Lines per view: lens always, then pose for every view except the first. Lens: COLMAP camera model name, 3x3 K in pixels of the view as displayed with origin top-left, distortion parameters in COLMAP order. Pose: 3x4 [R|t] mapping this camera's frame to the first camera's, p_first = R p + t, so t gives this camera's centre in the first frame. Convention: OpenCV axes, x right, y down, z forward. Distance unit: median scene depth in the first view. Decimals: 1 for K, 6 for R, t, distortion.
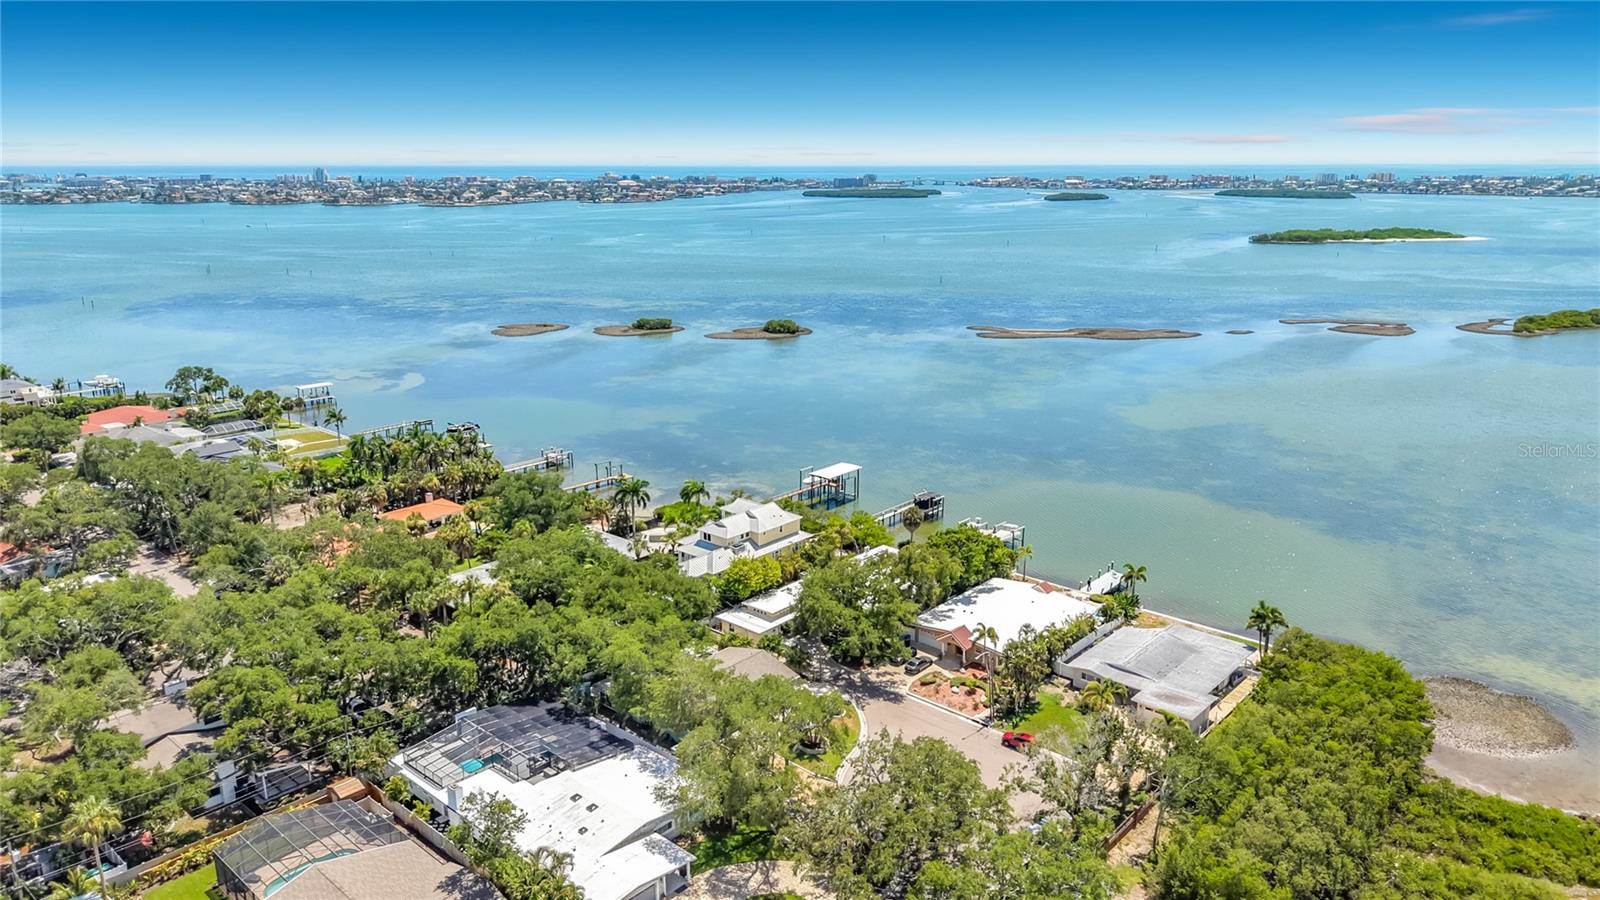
lens RADIAL K [[1156.5, 0, 824.9], [0, 1156.5, 449.3], [0, 0, 1]] dist [0.029524, -0.005749]
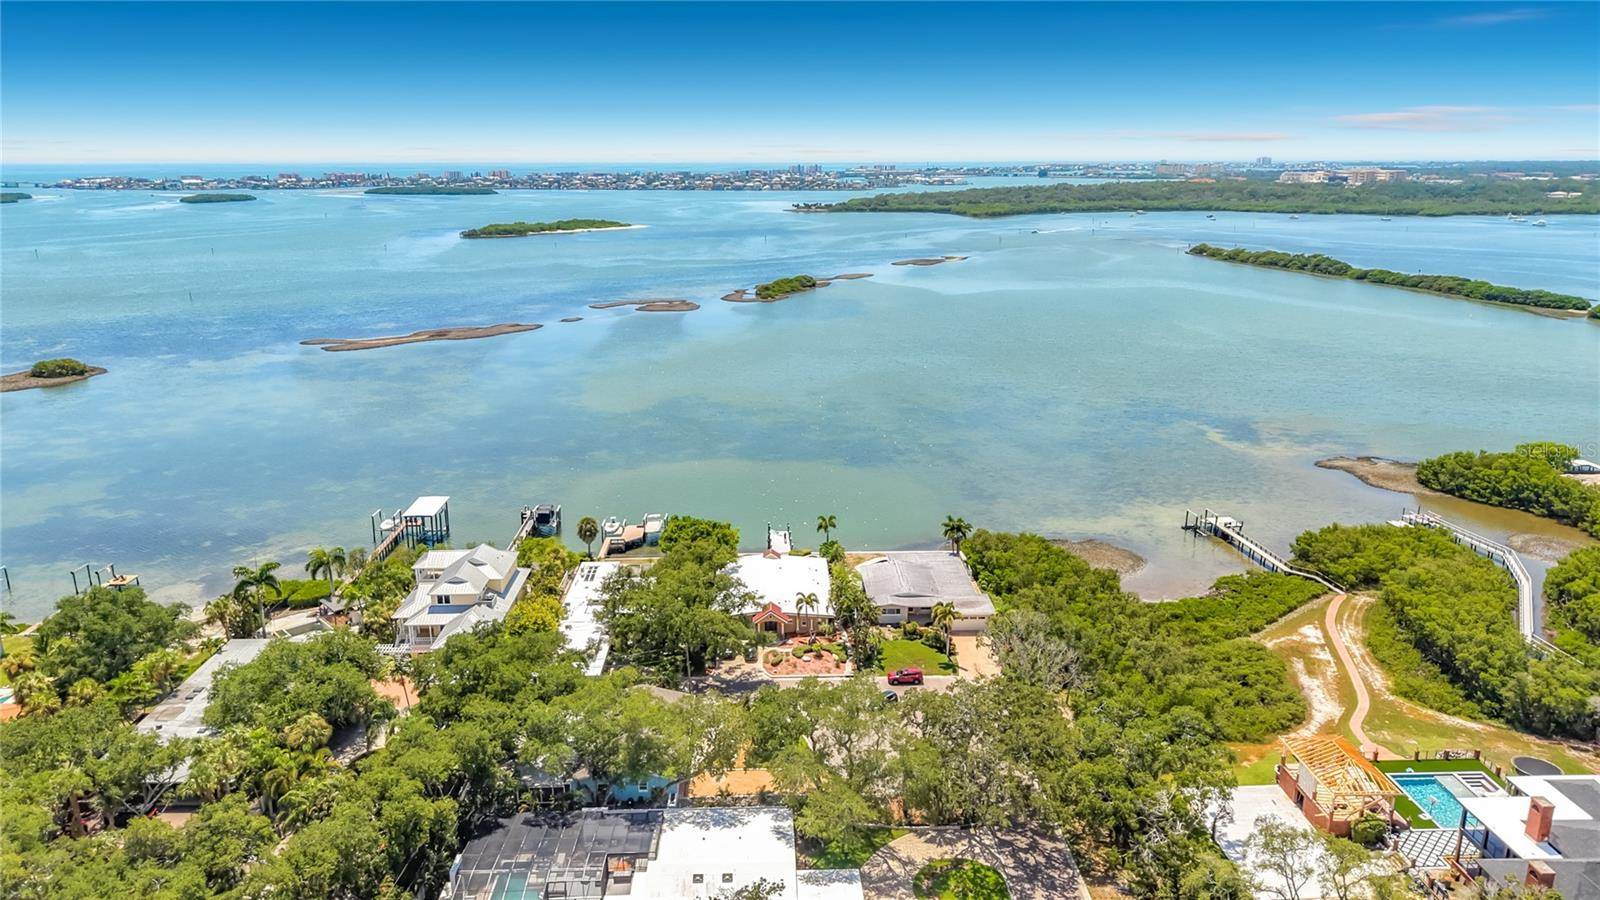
lens RADIAL K [[1156.5, 0, 824.9], [0, 1156.5, 449.3], [0, 0, 1]] dist [0.029524, -0.005749]
pose [[0.721471, -0.173324, 0.670402, -0.118672], [0.173075, 0.982574, 0.067772, -0.009721], [-0.670466, 0.067135, 0.738897, 0.045366]]
